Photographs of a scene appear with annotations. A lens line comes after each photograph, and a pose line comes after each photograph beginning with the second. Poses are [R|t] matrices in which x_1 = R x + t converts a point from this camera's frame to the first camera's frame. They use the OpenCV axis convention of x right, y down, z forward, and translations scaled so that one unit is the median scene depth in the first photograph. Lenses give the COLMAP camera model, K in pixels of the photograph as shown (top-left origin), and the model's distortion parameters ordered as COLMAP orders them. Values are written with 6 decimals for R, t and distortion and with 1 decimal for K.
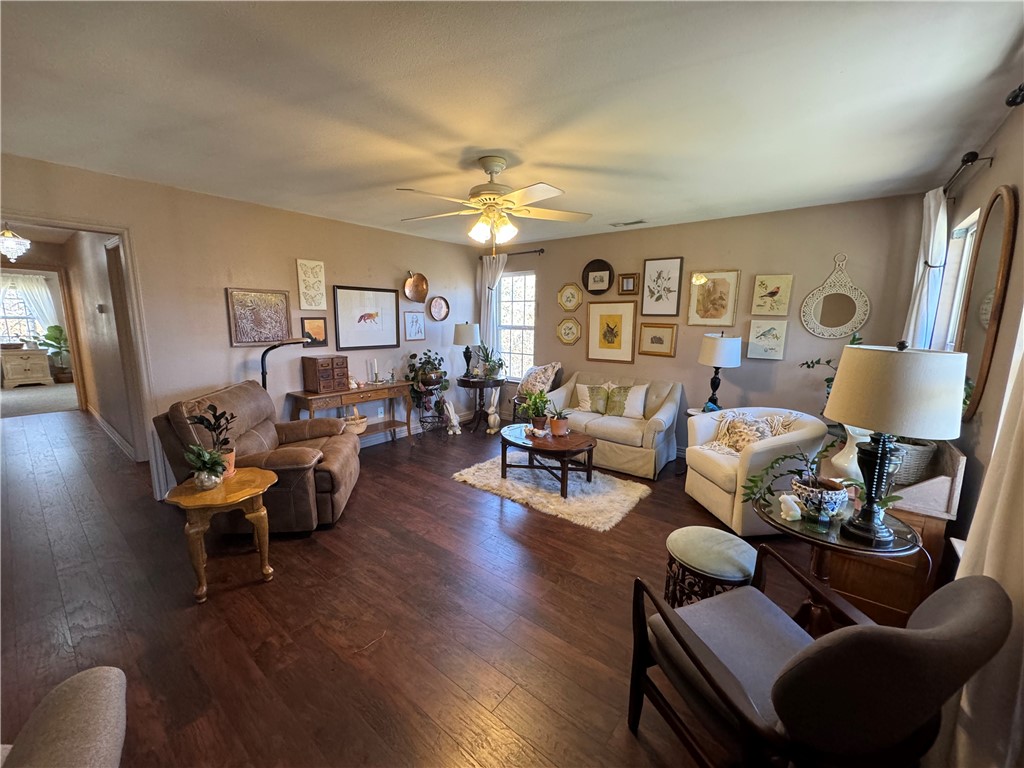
lens RADIAL K [[410.2, 0, 512.0], [0, 410.2, 384.0], [0, 0, 1]] dist [-0.000287, 0.000503]
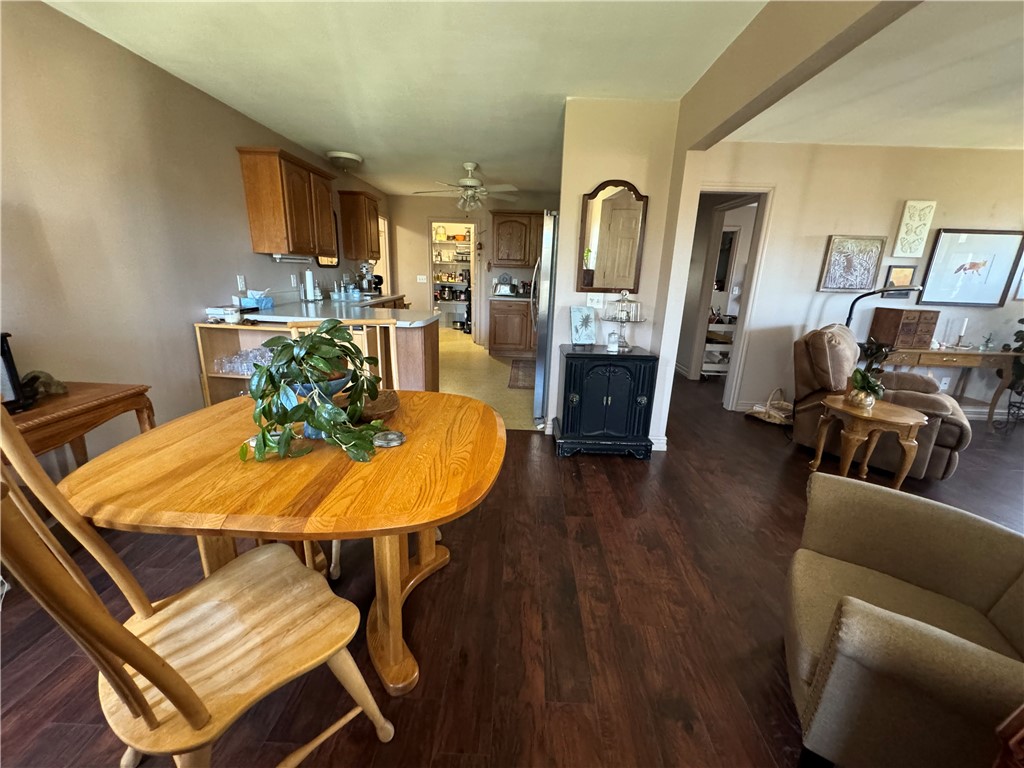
lens RADIAL K [[410.2, 0, 512.0], [0, 410.2, 384.0], [0, 0, 1]] dist [-0.000287, 0.000503]
pose [[0.601224, 0.219686, -0.768289, -0.249620], [-0.151249, 0.975372, 0.160540, 0.084073], [0.784636, 0.019683, 0.619644, -0.263614]]
